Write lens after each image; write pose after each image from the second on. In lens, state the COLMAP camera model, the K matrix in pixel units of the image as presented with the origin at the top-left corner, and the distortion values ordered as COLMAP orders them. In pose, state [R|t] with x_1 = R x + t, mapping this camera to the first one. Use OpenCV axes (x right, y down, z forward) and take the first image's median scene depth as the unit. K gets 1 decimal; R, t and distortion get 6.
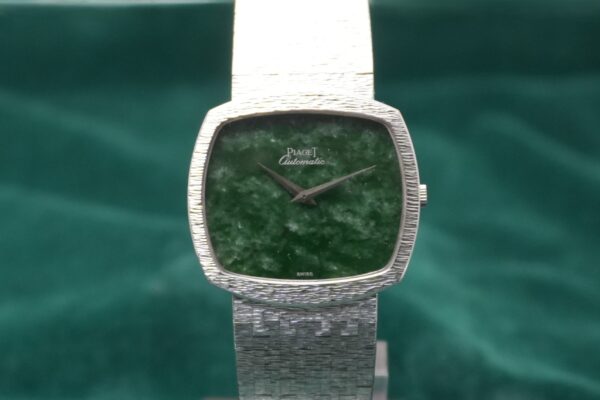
lens RADIAL K [[619.2, 0, 301.3], [0, 619.2, 202.3], [0, 0, 1]] dist [-0.018358, 0.000000]
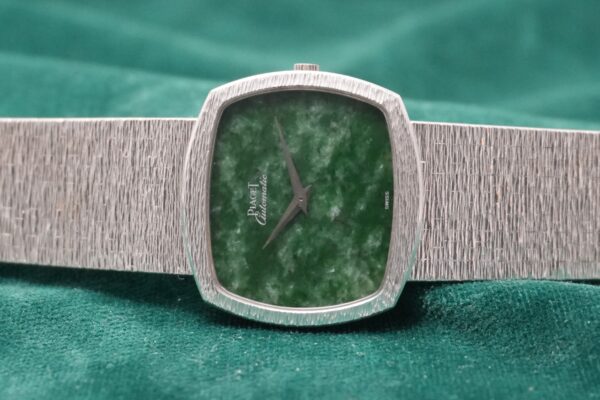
lens RADIAL K [[928.1, 0, 298.9], [0, 928.1, 199.6], [0, 0, 1]] dist [-0.189144, 0.000000]
pose [[0.032498, -0.999425, 0.009709, -0.010328], [0.999376, 0.032359, -0.014195, 0.005978], [0.013872, 0.010164, 0.999852, -0.356878]]
